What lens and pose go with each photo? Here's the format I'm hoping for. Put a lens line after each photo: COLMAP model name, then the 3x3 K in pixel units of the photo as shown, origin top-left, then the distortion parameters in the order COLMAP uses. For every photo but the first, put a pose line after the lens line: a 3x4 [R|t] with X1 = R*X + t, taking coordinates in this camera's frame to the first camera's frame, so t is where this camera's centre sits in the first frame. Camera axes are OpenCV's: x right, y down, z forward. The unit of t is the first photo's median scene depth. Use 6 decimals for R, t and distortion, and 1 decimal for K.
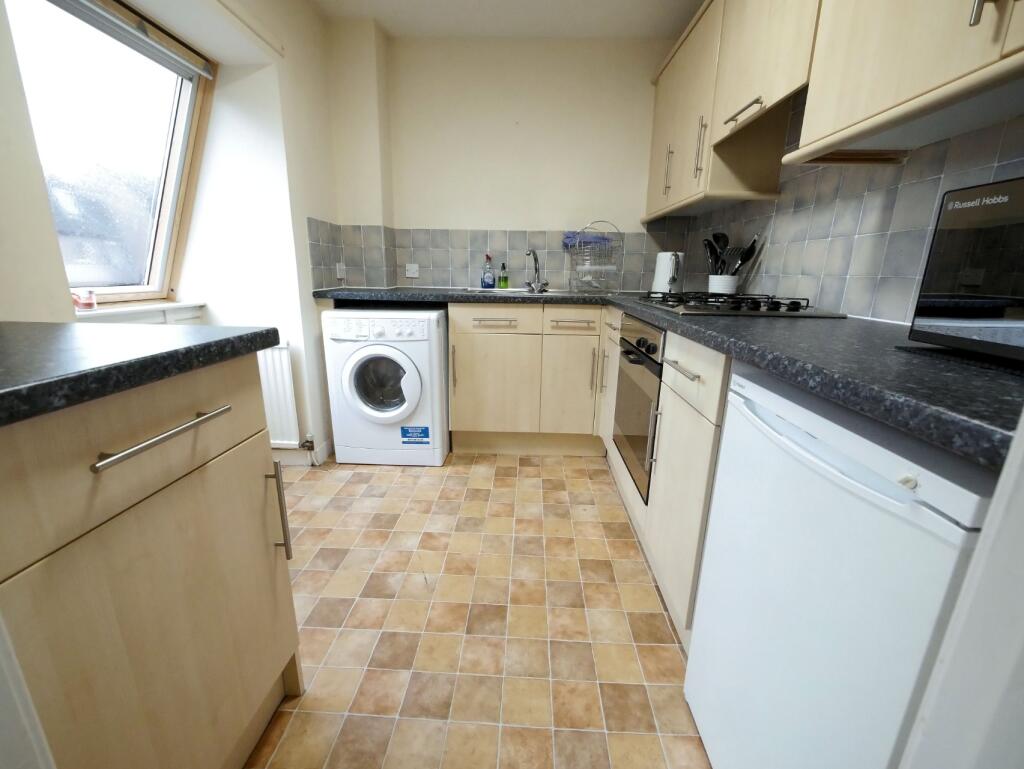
lens RADIAL K [[422.7, 0, 515.8], [0, 422.7, 387.1], [0, 0, 1]] dist [-0.001753, -0.000060]
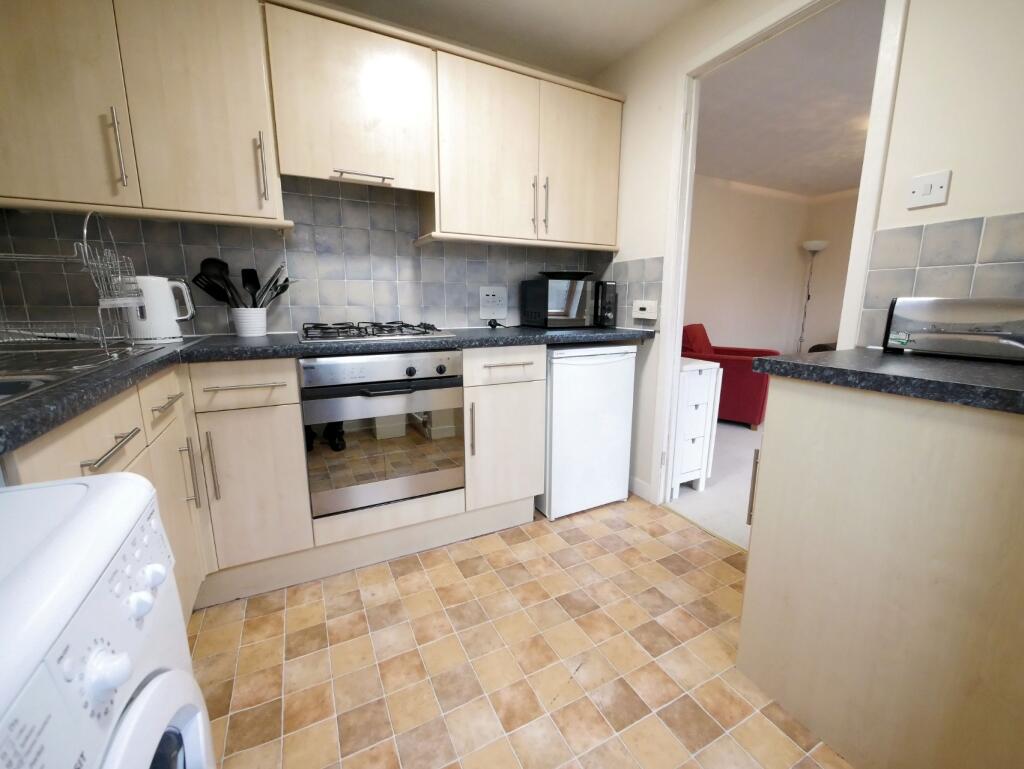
lens RADIAL K [[422.7, 0, 516.4], [0, 422.7, 379.3], [0, 0, 1]] dist [-0.001753, -0.000060]
pose [[-0.491708, -0.173734, 0.853252, -0.773595], [0.220016, 0.923310, 0.314789, -0.373006], [-0.842506, 0.342514, -0.415775, 1.258674]]
